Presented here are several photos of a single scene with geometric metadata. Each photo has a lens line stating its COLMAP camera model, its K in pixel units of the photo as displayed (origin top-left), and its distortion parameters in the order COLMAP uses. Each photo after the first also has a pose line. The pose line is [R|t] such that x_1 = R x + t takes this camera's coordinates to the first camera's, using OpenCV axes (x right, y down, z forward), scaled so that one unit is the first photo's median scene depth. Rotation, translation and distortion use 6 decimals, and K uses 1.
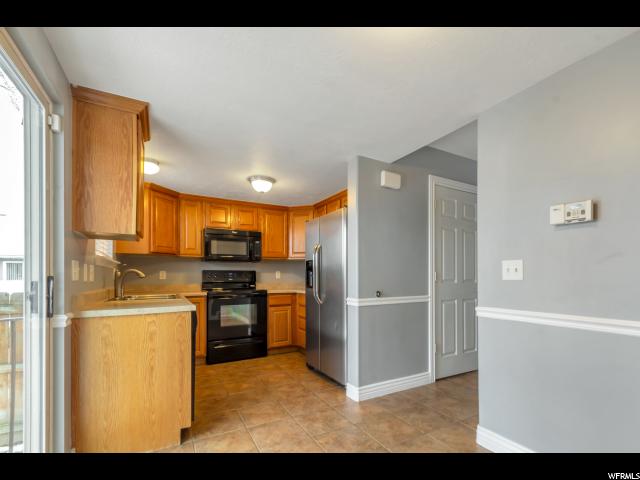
lens RADIAL K [[295.4, 0, 331.2], [0, 295.4, 273.8], [0, 0, 1]] dist [0.004359, 0.000542]
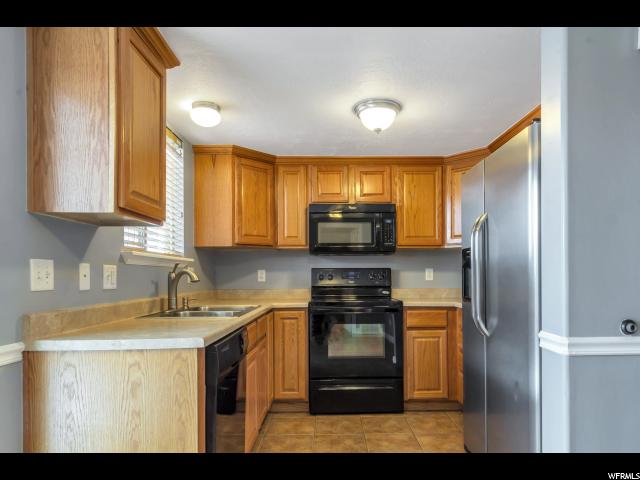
lens RADIAL K [[404.0, 0, 334.8], [0, 404.0, 271.4], [0, 0, 1]] dist [0.005227, 0.001954]
pose [[0.880633, -0.006336, -0.473757, 0.051803], [0.007694, 0.999970, 0.000928, -0.006520], [0.473737, -0.004462, 0.880655, 0.248246]]
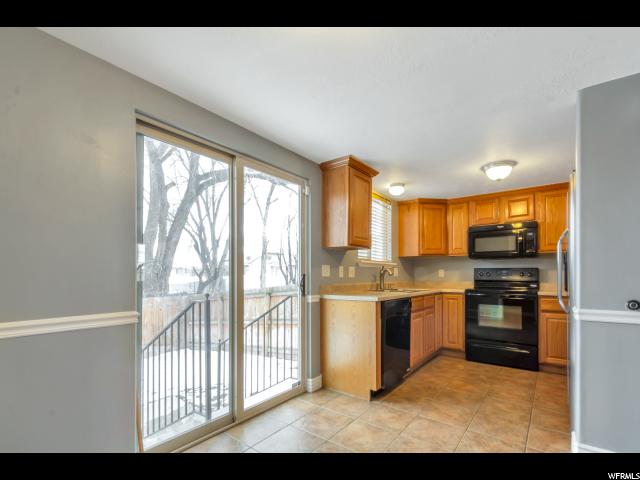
lens RADIAL K [[289.8, 0, 335.4], [0, 289.8, 273.7], [0, 0, 1]] dist [0.003357, -0.000011]
pose [[0.415931, -0.001131, -0.909395, 0.316034], [0.006143, 0.999980, 0.001565, 0.001936], [0.909375, -0.006237, 0.415930, 0.168642]]
